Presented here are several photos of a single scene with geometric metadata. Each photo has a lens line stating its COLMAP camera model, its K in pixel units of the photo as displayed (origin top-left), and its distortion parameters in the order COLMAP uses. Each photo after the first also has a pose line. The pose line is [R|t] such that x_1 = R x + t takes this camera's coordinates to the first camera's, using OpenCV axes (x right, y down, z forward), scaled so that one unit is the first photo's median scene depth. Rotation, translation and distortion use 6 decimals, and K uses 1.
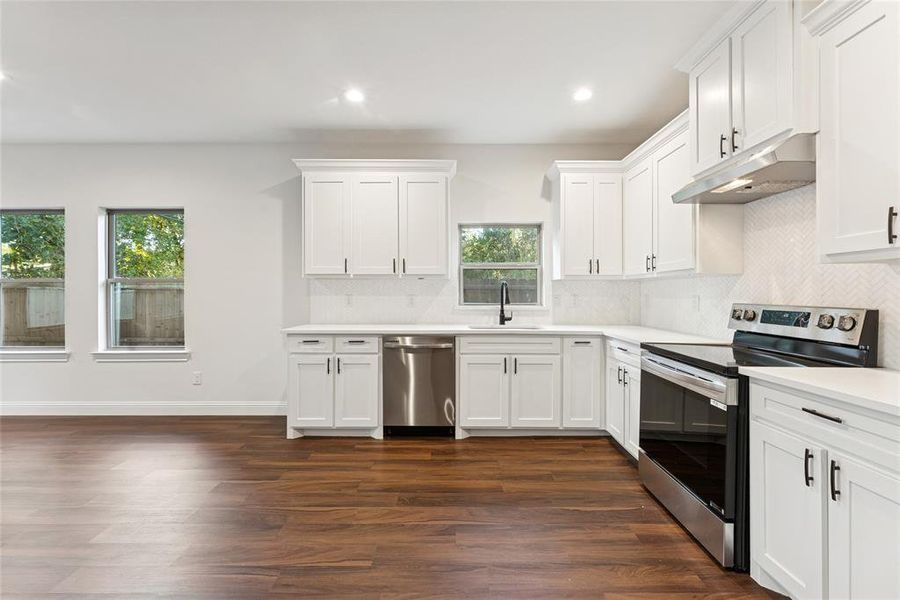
lens RADIAL K [[364.3, 0, 451.2], [0, 364.3, 293.8], [0, 0, 1]] dist [0.004605, -0.001893]
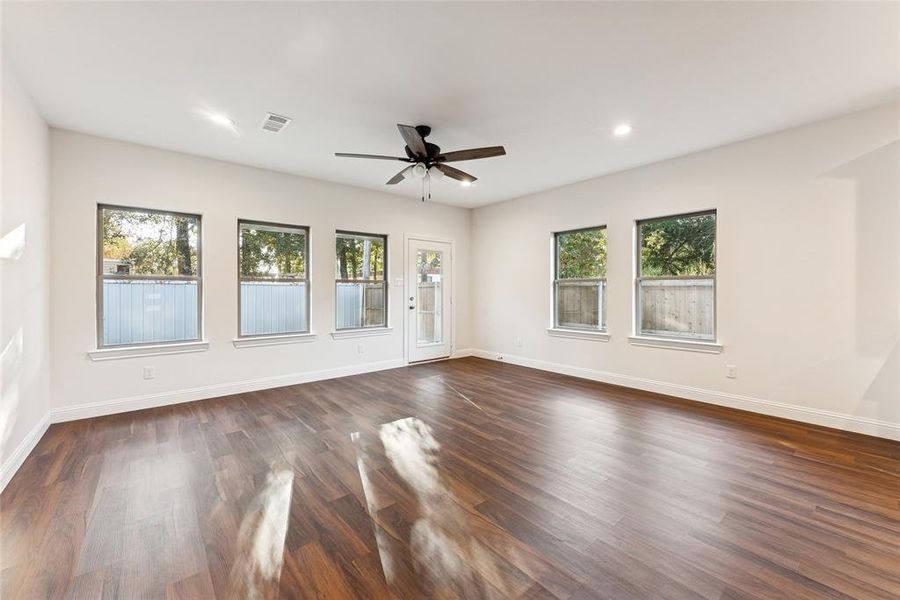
lens RADIAL K [[364.3, 0, 455.2], [0, 364.3, 291.2], [0, 0, 1]] dist [0.004605, -0.001893]
pose [[0.649723, 0.000212, -0.760171, -0.499548], [0.001200, 0.999998, 0.001305, 0.002600], [0.760170, -0.001760, 0.649721, -0.309516]]
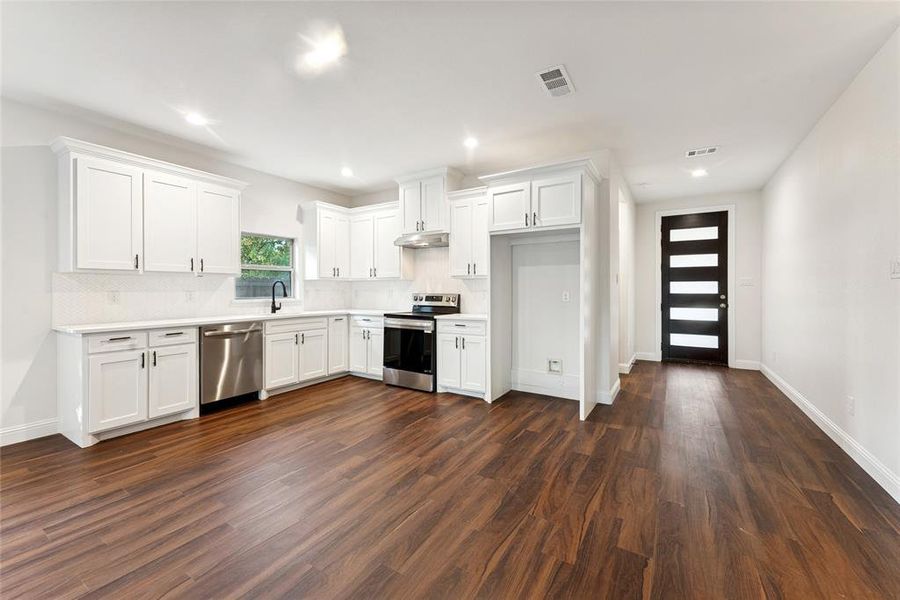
lens RADIAL K [[364.3, 0, 451.1], [0, 364.3, 289.6], [0, 0, 1]] dist [0.004605, -0.001893]
pose [[0.523759, -0.002914, 0.851861, -0.745127], [0.002855, 0.999995, 0.001666, 0.000102], [-0.851862, 0.001559, 0.523765, -0.269330]]
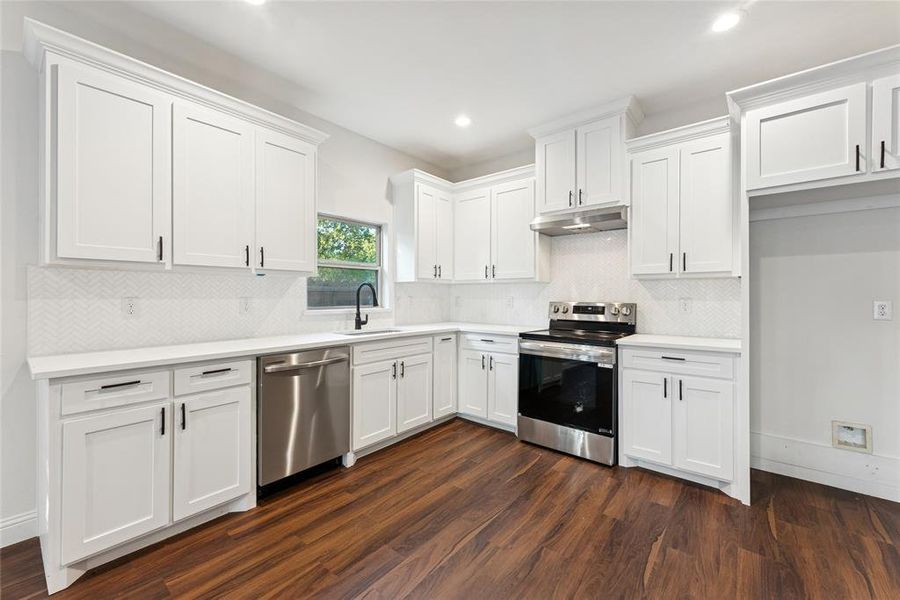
lens RADIAL K [[364.3, 0, 451.2], [0, 364.3, 294.3], [0, 0, 1]] dist [0.004605, -0.001893]
pose [[0.630661, 0.001554, 0.776057, -0.489680], [0.000389, 0.999997, -0.002318, -0.001039], [-0.776059, 0.001764, 0.630658, 0.278282]]
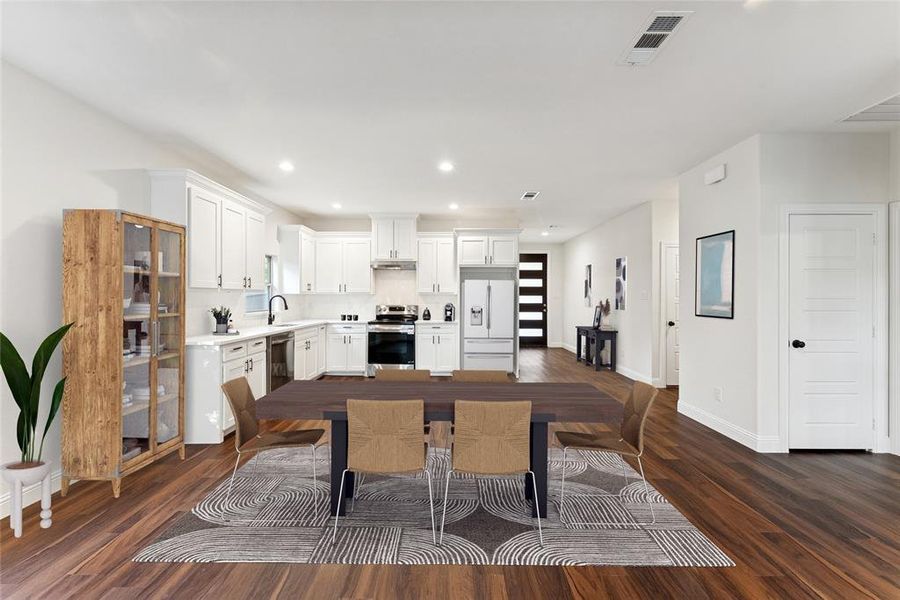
lens RADIAL K [[364.3, 0, 450.3], [0, 364.3, 296.5], [0, 0, 1]] dist [0.004605, -0.001893]
pose [[0.000650, -0.000576, 1.000000, -1.518476], [0.000007, 1.000000, 0.000576, -0.031999], [-1.000000, 0.000007, 0.000650, 0.324743]]
